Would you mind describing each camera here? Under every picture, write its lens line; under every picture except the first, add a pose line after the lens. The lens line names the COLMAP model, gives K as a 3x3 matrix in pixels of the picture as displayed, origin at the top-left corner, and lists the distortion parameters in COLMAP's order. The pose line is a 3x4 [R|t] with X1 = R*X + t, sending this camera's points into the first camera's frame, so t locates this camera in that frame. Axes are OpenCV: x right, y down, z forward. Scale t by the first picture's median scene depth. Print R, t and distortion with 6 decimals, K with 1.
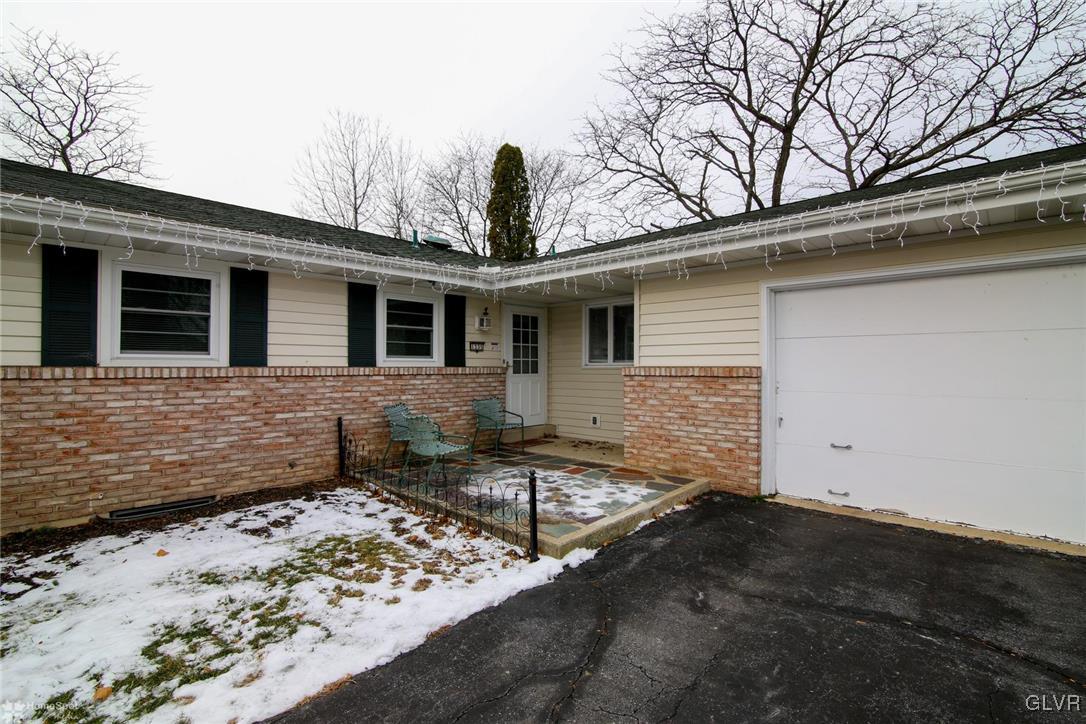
lens RADIAL K [[502.5, 0, 538.8], [0, 502.5, 361.4], [0, 0, 1]] dist [-0.013236, -0.000067]
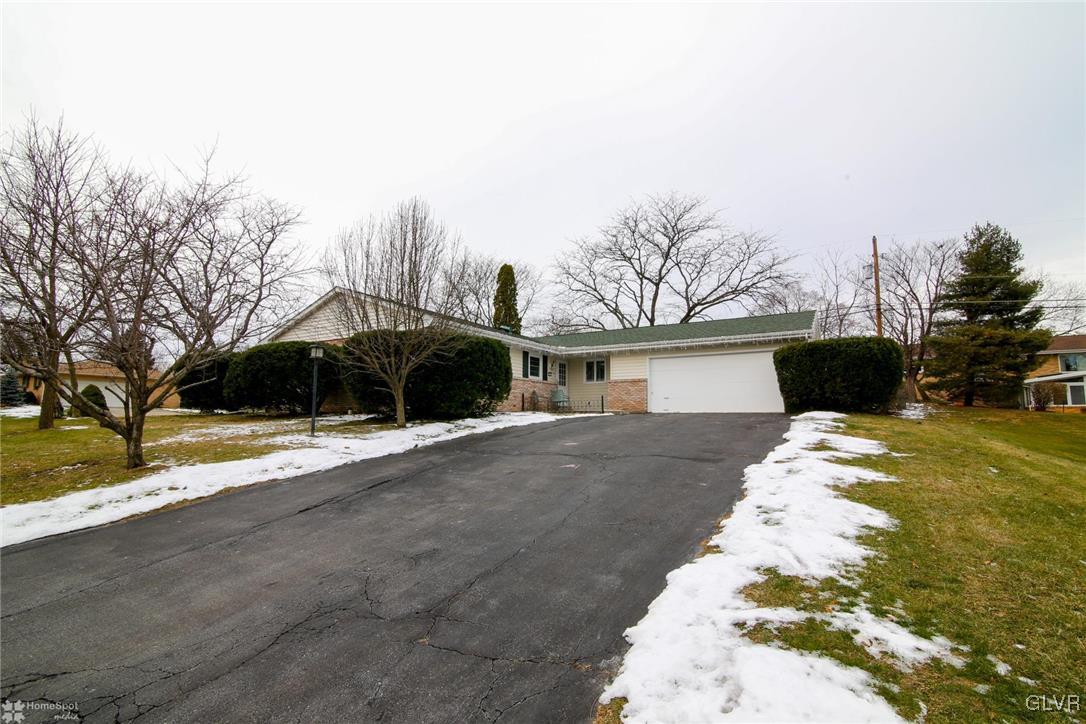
lens RADIAL K [[511.0, 0, 547.1], [0, 511.0, 359.4], [0, 0, 1]] dist [-0.021563, 0.001467]
pose [[0.974324, 0.035762, 0.222293, -0.767264], [-0.010947, 0.993662, -0.111877, 0.204322], [-0.224885, 0.106571, 0.968540, -1.714540]]
